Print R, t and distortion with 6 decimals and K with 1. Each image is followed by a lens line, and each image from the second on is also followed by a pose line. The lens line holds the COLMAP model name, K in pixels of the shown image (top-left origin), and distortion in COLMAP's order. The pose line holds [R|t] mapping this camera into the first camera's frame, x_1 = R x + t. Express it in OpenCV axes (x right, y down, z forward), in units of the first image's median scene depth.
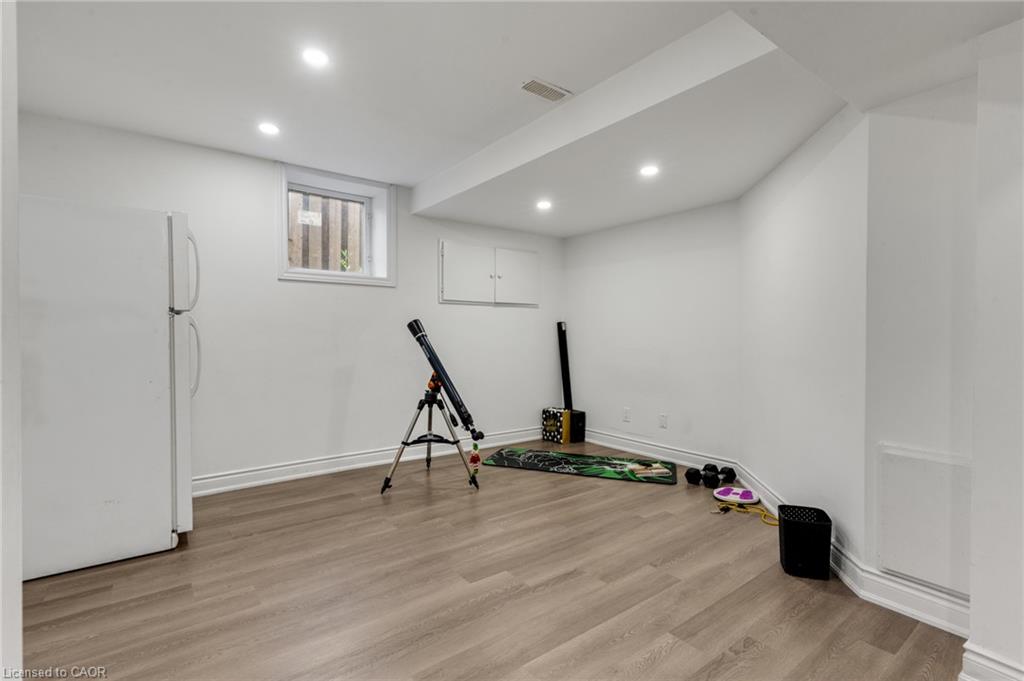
lens RADIAL K [[482.6, 0, 512.0], [0, 482.6, 340.5], [0, 0, 1]] dist [0.000264, -0.000083]
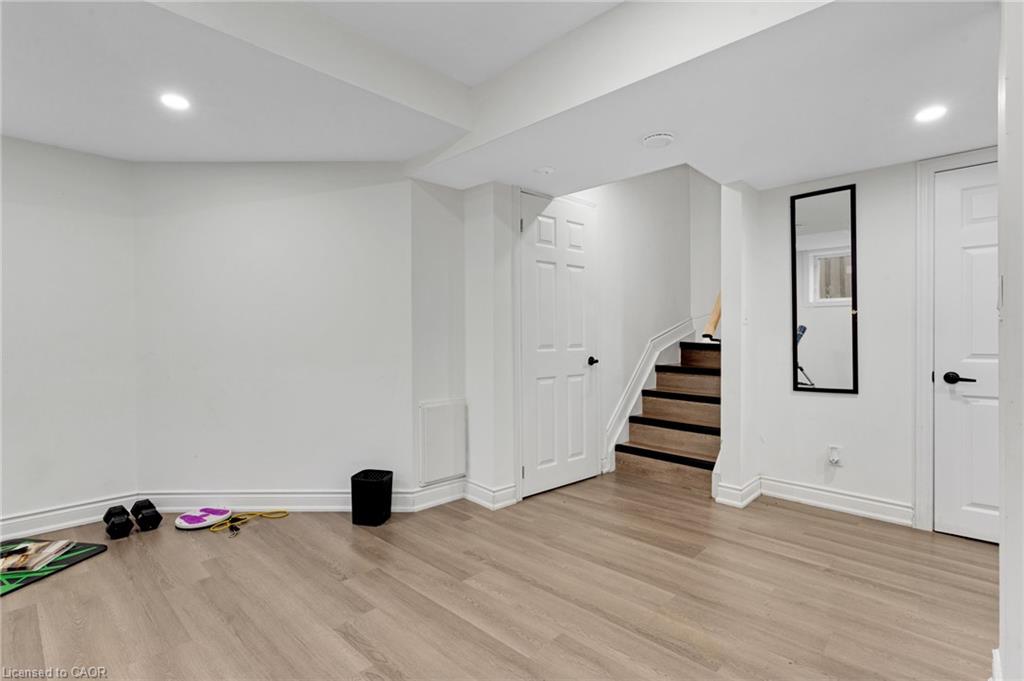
lens RADIAL K [[482.6, 0, 512.0], [0, 482.6, 340.5], [0, 0, 1]] dist [0.000264, -0.000083]
pose [[-0.153129, -0.009903, 0.988157, -0.620712], [0.017918, 0.999758, 0.012796, 0.004048], [-0.988044, 0.019665, -0.152914, 0.764421]]
